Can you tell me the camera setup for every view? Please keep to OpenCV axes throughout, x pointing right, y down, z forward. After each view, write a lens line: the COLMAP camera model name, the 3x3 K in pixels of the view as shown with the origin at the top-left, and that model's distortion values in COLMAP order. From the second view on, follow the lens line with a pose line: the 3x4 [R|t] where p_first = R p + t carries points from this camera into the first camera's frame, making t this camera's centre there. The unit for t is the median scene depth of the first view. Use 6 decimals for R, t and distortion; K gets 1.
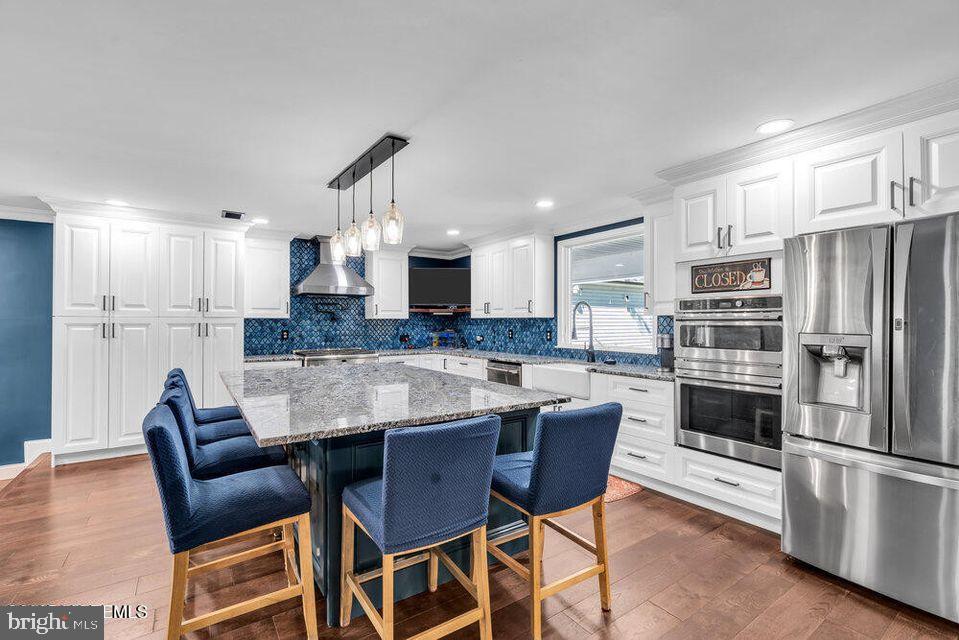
lens RADIAL K [[431.4, 0, 477.6], [0, 431.4, 320.4], [0, 0, 1]] dist [-0.002186, -0.000806]
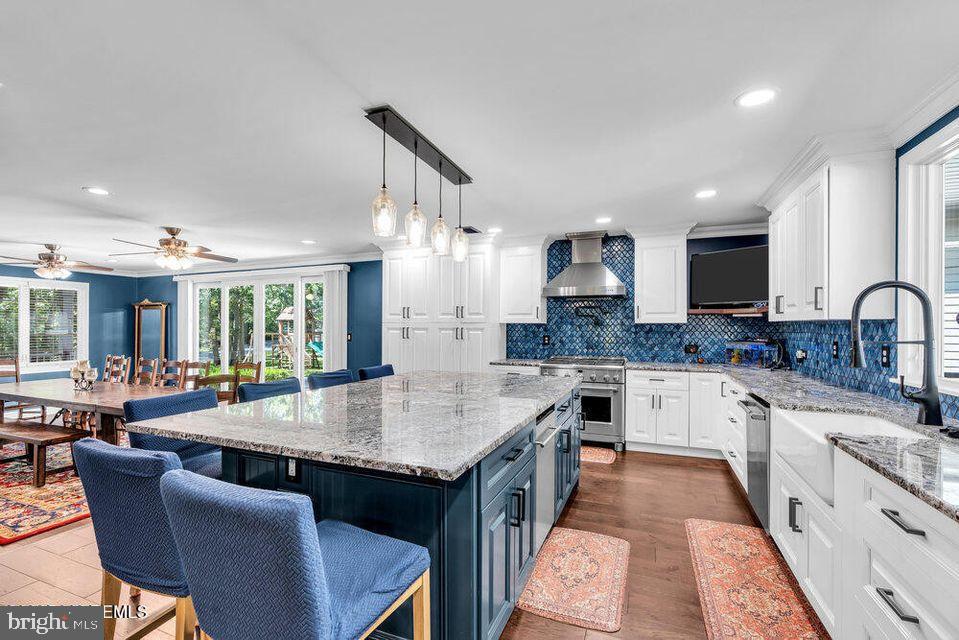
lens RADIAL K [[431.4, 0, 475.8], [0, 431.4, 325.7], [0, 0, 1]] dist [-0.002186, -0.000806]
pose [[0.551164, -0.000539, -0.834397, 0.292534], [0.001163, 0.999999, 0.000122, 0.000633], [0.834396, -0.001038, 0.551164, 0.322676]]
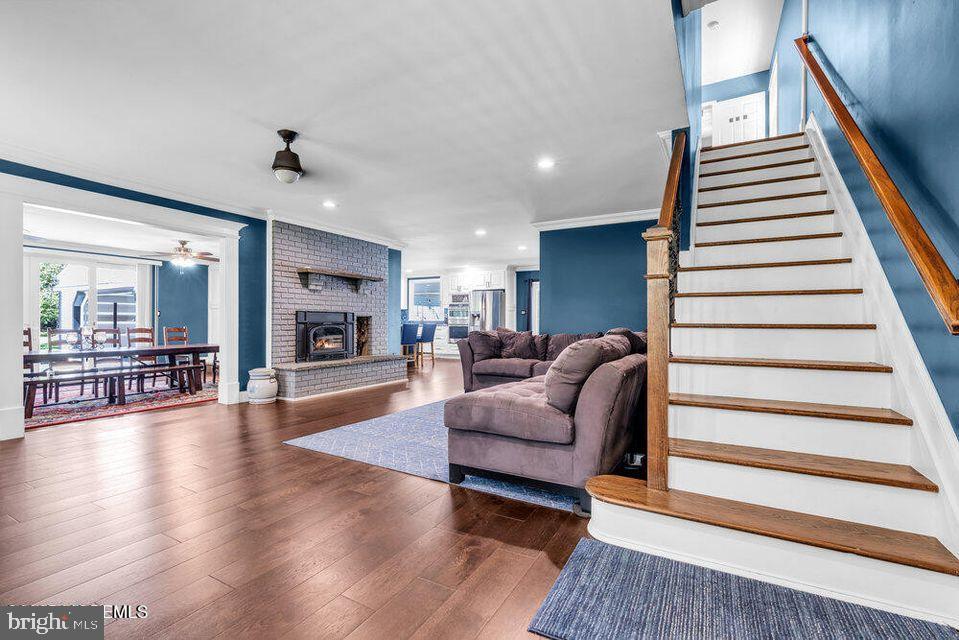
lens RADIAL K [[431.4, 0, 478.0], [0, 431.4, 320.9], [0, 0, 1]] dist [-0.002186, -0.000806]
pose [[0.894482, 0.001174, 0.447103, -0.554903], [-0.002237, 0.999996, 0.001848, 0.051682], [-0.447099, -0.002653, 0.894481, -1.391018]]
